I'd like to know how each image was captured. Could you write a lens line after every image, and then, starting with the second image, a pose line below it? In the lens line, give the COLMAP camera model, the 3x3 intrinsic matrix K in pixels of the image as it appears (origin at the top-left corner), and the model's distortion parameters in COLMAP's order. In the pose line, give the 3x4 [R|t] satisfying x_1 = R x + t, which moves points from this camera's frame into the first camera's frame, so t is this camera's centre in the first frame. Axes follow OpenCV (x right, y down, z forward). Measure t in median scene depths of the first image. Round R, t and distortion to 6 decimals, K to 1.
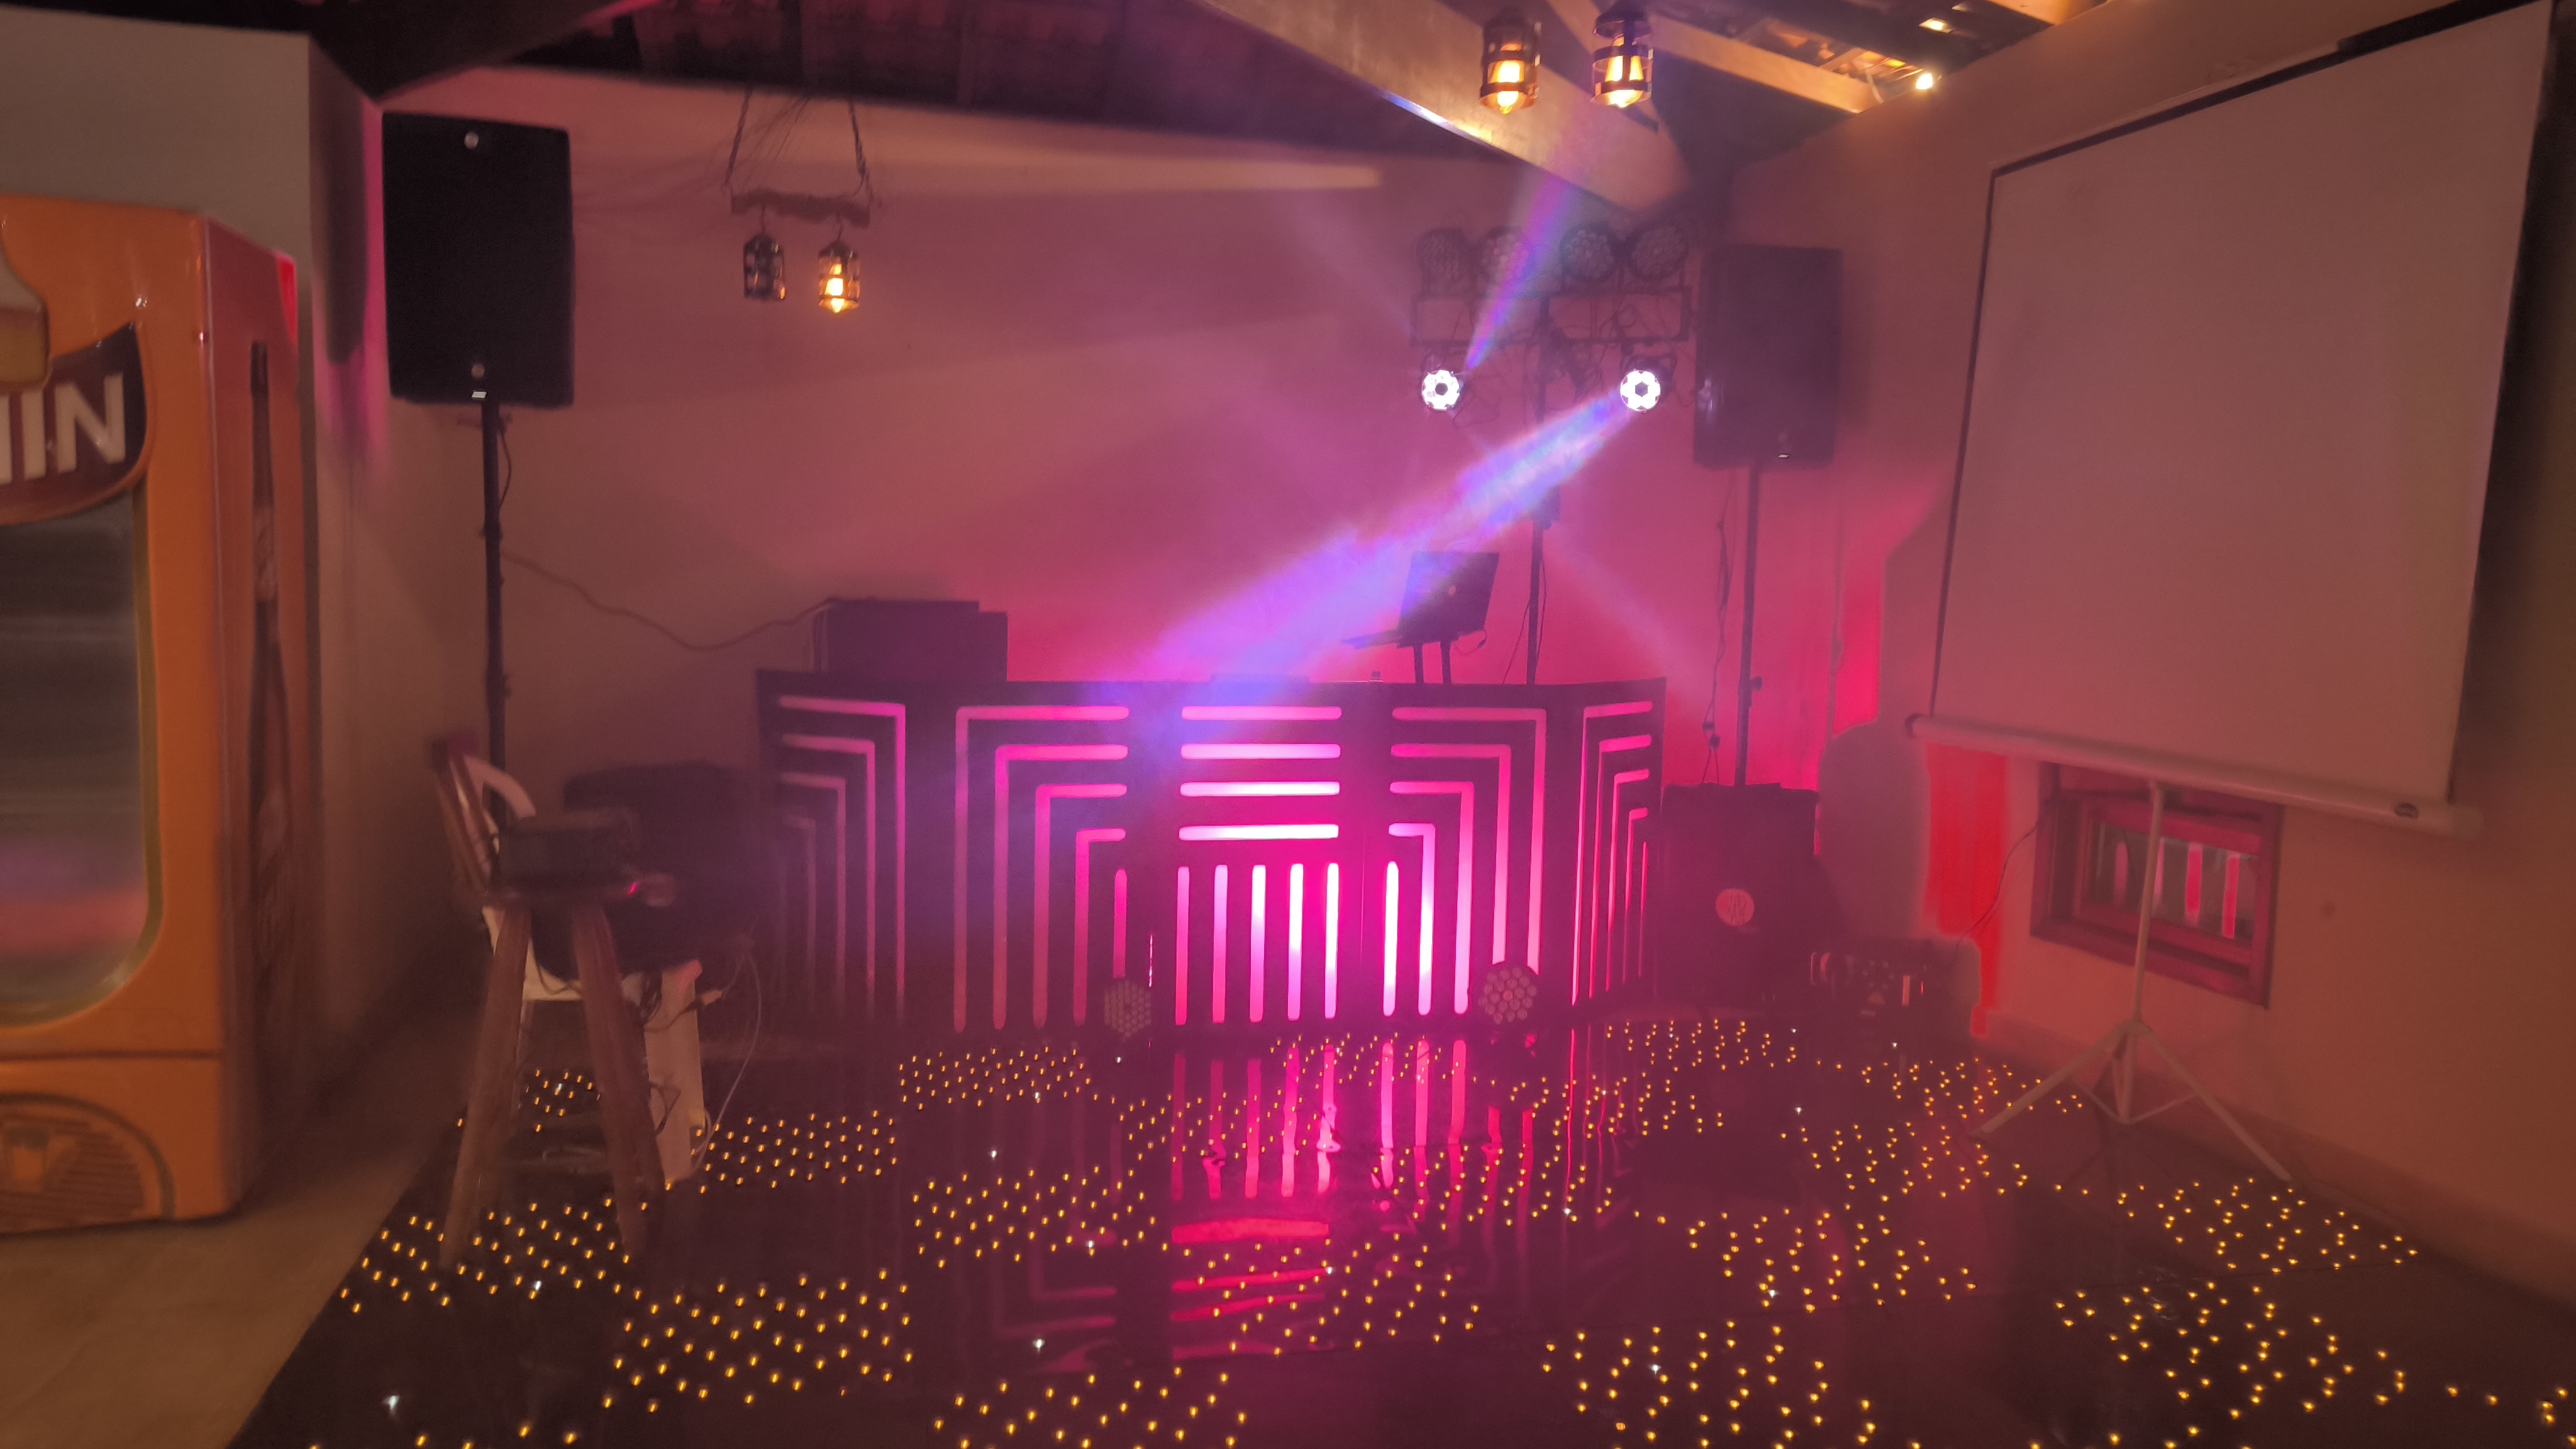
lens RADIAL K [[1714.6, 0, 1231.5], [0, 1714.6, 714.0], [0, 0, 1]] dist [0.003280, -0.004074]
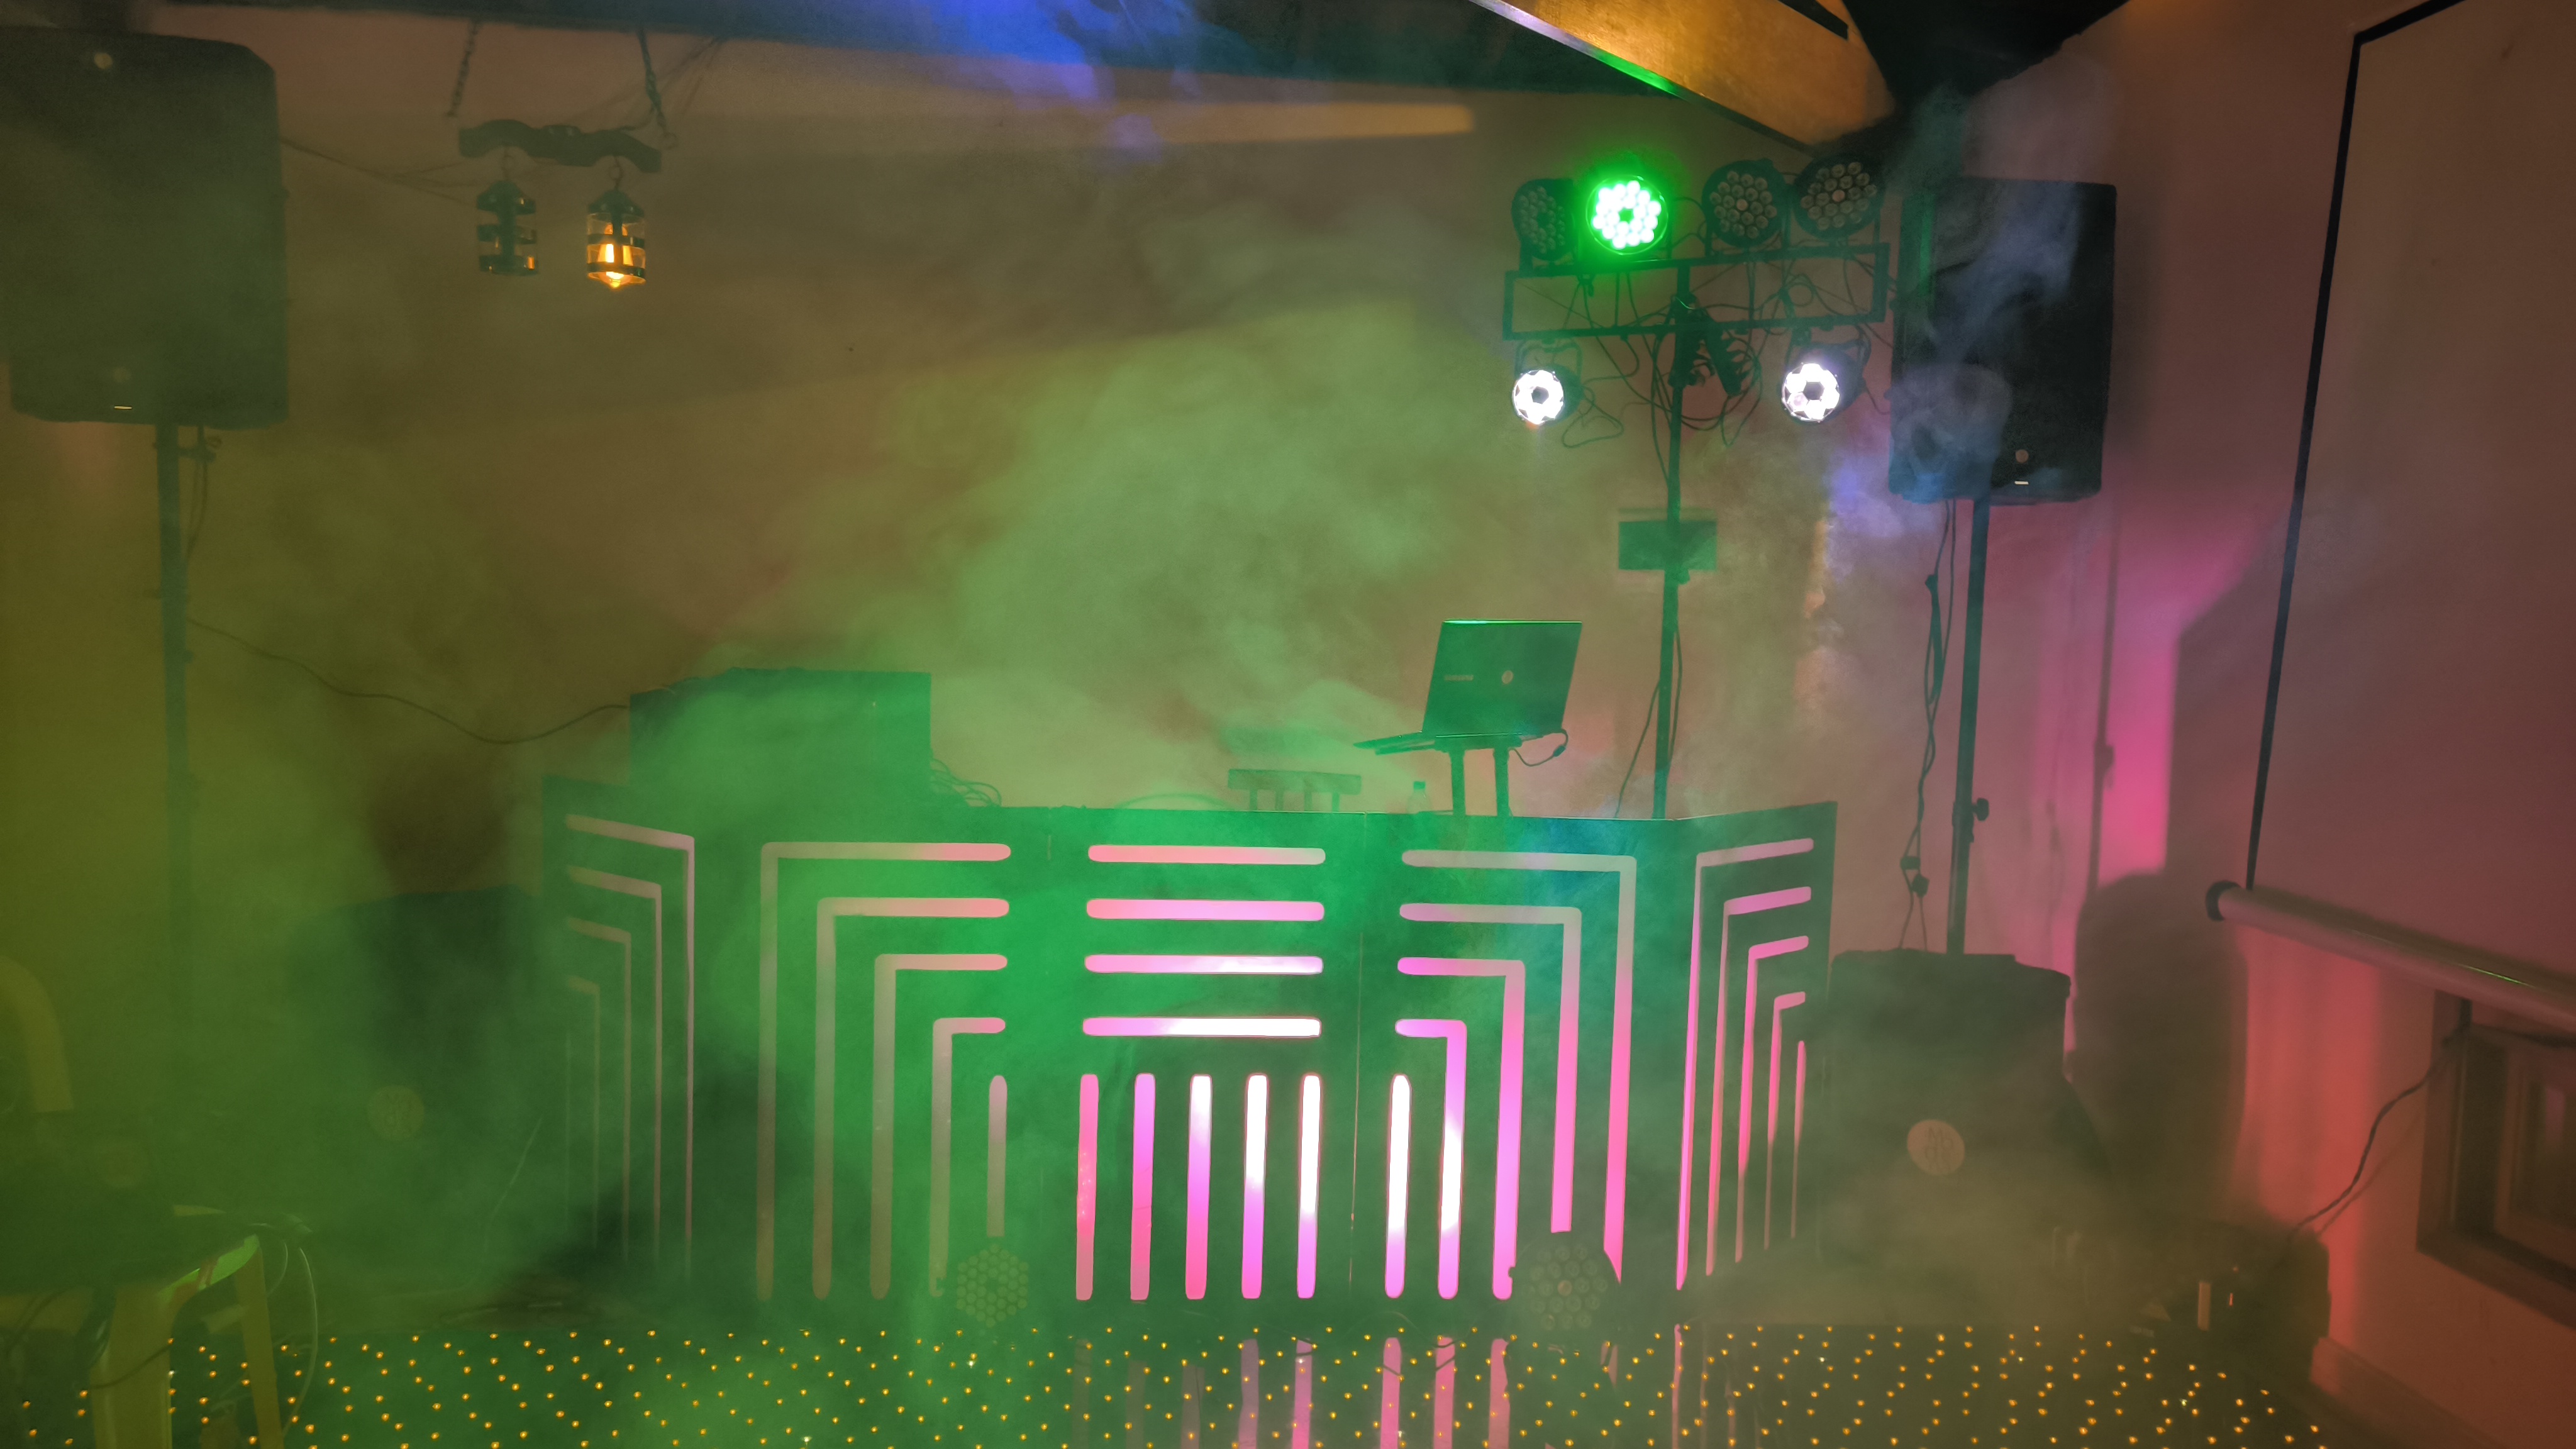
lens RADIAL K [[1714.6, 0, 1231.5], [0, 1714.6, 714.0], [0, 0, 1]] dist [0.003280, -0.004074]
pose [[0.988210, 0.014395, -0.152429, 0.130097], [-0.017403, 0.999679, -0.018418, -0.044280], [0.152114, 0.020854, 0.988143, 0.309835]]
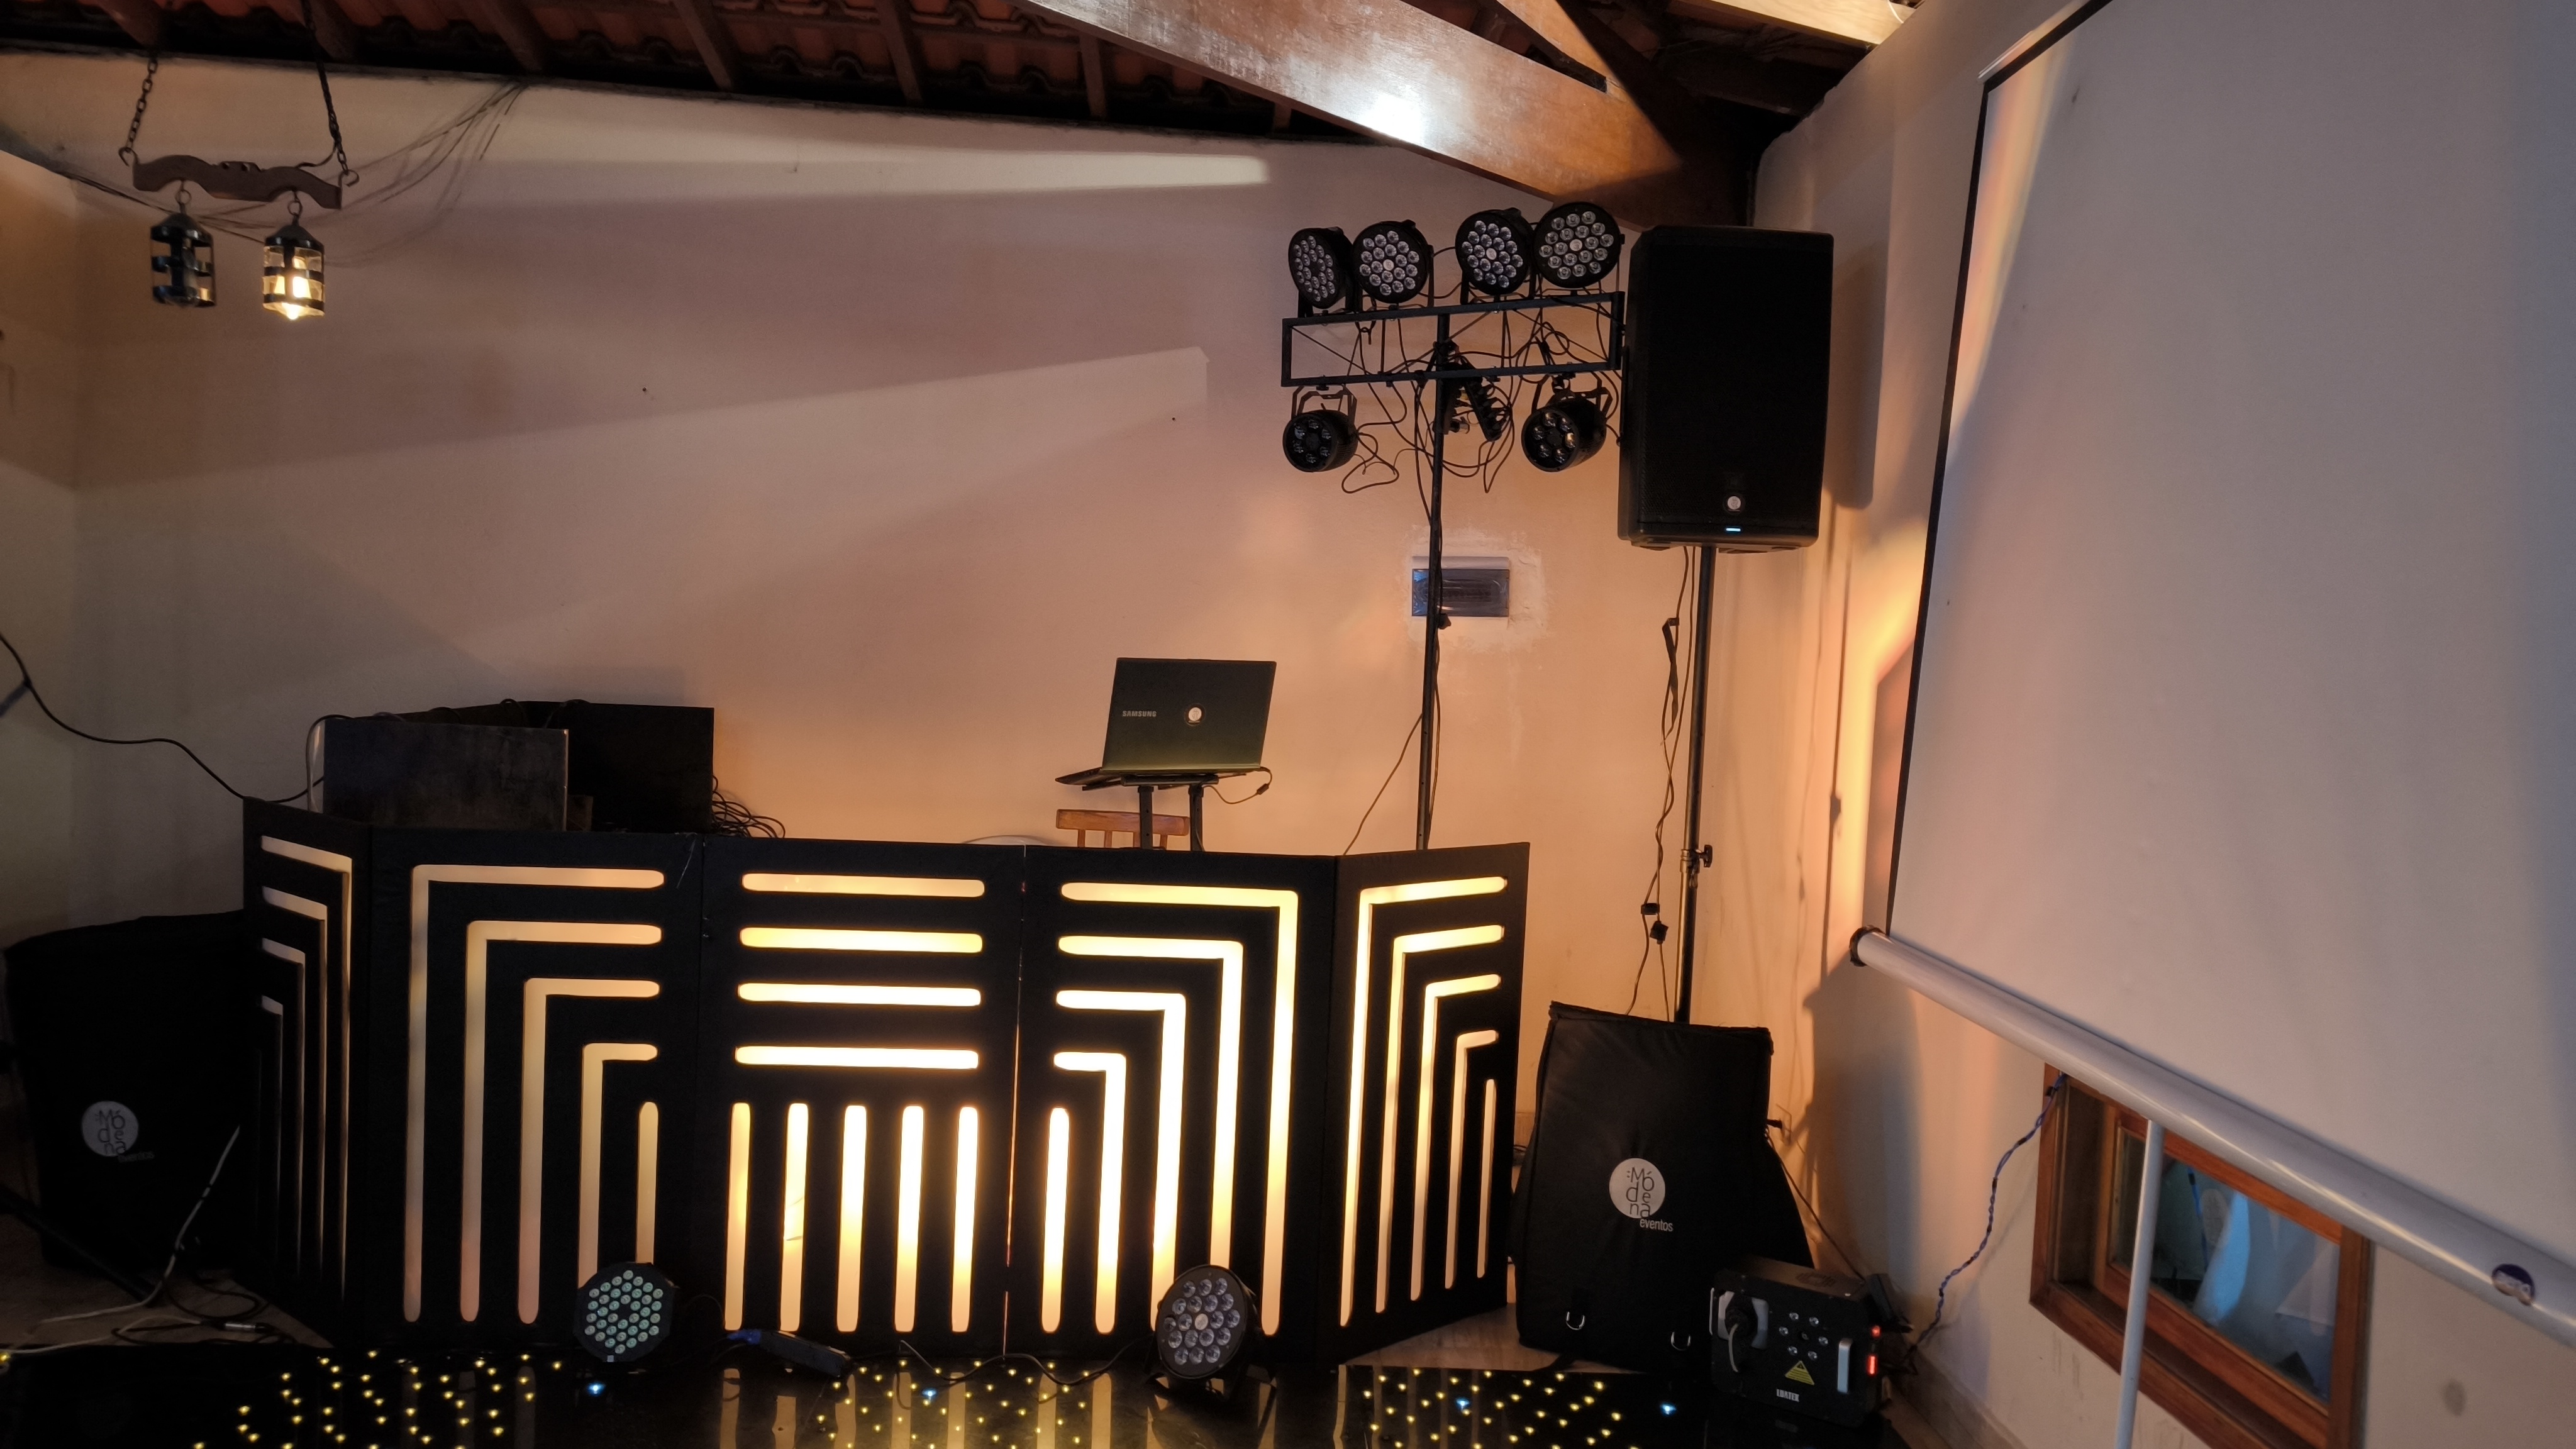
lens RADIAL K [[1652.9, 0, 1288.0], [0, 1652.9, 724.5], [0, 0, 1]] dist [0.002352, -0.002936]
pose [[0.984819, 0.023509, -0.171987, 0.296756], [-0.030963, 0.998688, -0.040787, -0.043068], [0.170802, 0.045493, 0.984255, 0.358416]]
